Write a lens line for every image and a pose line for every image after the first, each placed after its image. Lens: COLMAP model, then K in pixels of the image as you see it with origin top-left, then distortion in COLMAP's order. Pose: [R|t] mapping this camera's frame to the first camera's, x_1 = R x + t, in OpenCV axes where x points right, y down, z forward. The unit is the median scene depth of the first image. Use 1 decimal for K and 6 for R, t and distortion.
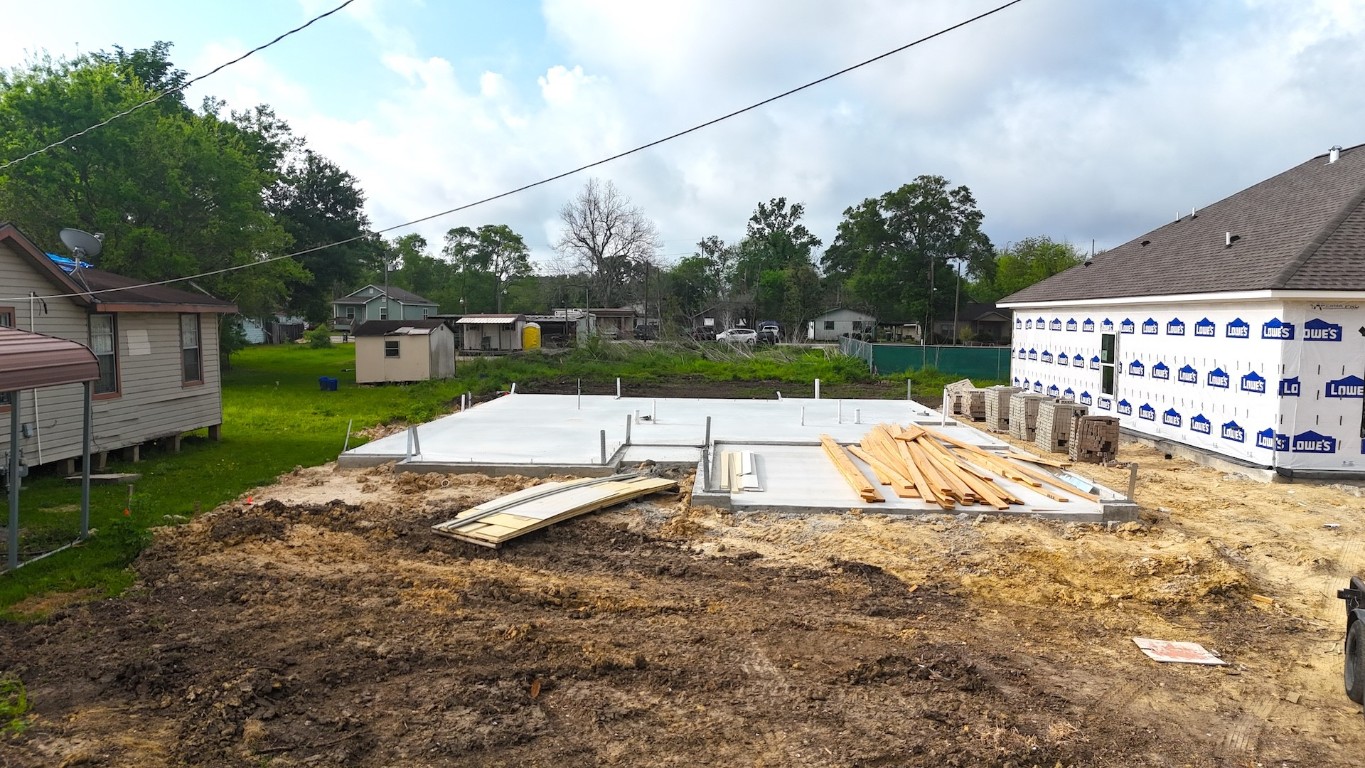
lens RADIAL K [[1001.7, 0, 683.4], [0, 1001.7, 378.5], [0, 0, 1]] dist [0.068487, -0.072207]
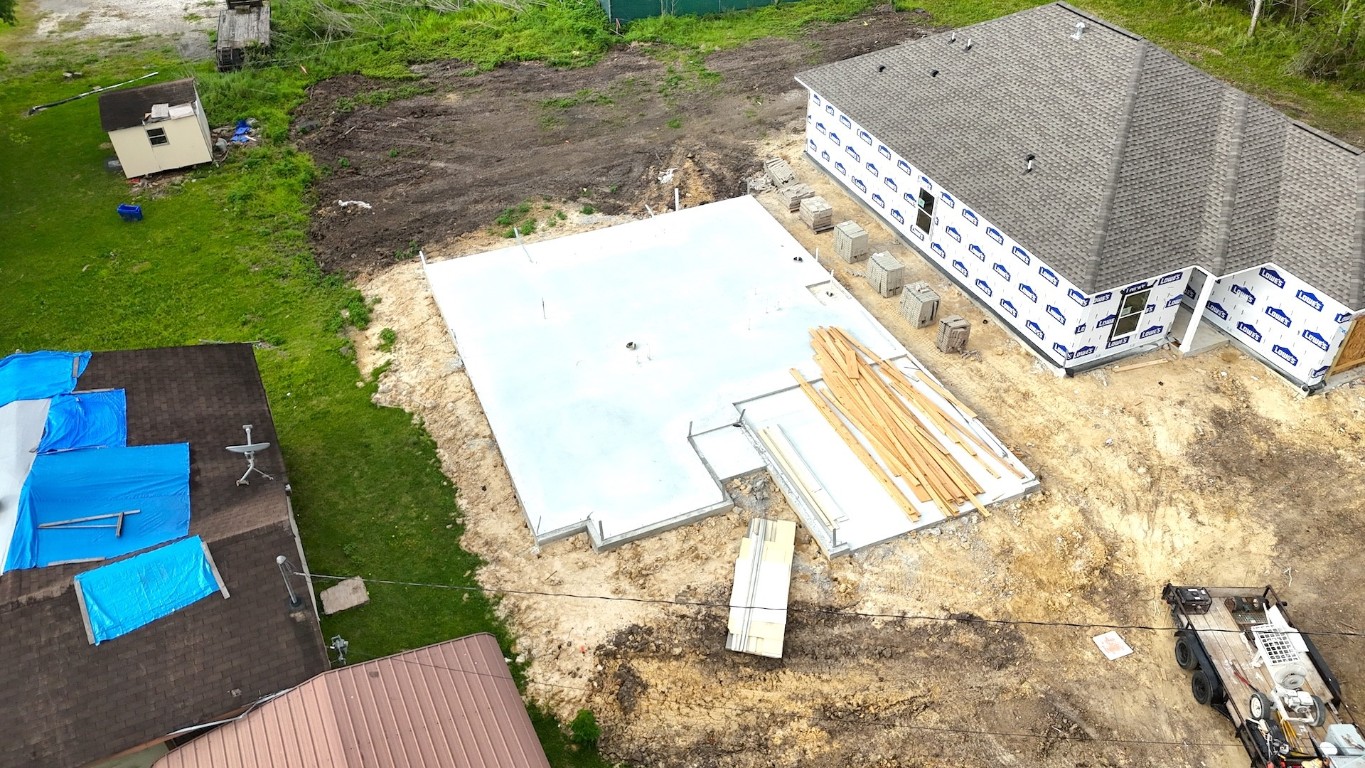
lens RADIAL K [[998.3, 0, 684.2], [0, 998.3, 382.1], [0, 0, 1]] dist [0.078385, -0.081624]
pose [[0.901287, -0.288256, 0.323404, -0.445654], [0.047739, 0.808044, 0.587184, -0.740533], [-0.430584, -0.513783, 0.742041, -0.002148]]
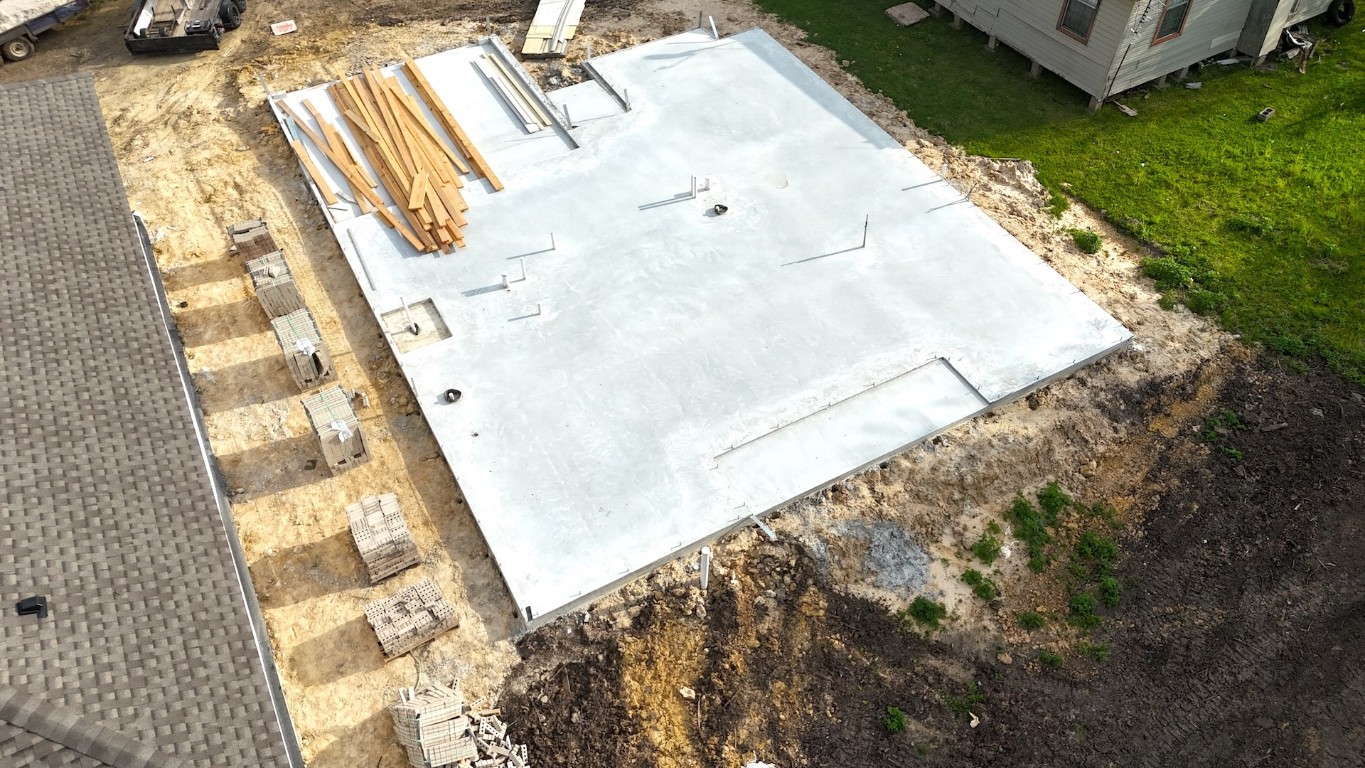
lens RADIAL K [[998.3, 0, 684.2], [0, 998.3, 382.1], [0, 0, 1]] dist [0.078385, -0.081624]
pose [[-0.855379, 0.383635, -0.348069, 0.409773], [-0.025892, 0.639438, 0.768406, -0.620386], [0.517356, 0.666290, -0.537029, 1.746172]]
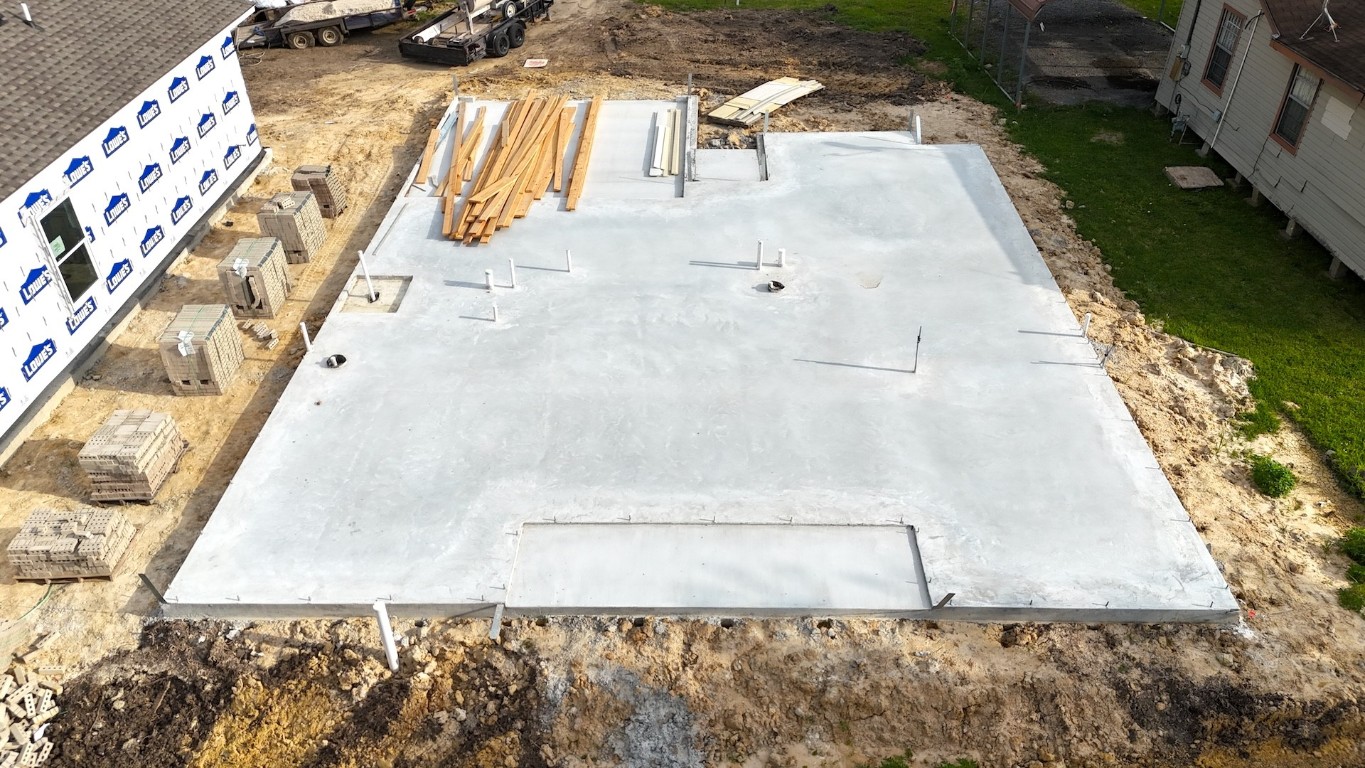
lens RADIAL K [[1001.7, 0, 683.4], [0, 1001.7, 378.5], [0, 0, 1]] dist [0.068487, -0.072207]
pose [[-0.999697, 0.015598, -0.019054, 0.050035], [0.000125, 0.776994, 0.629508, -0.407902], [0.024624, 0.629315, -0.776760, 1.779582]]
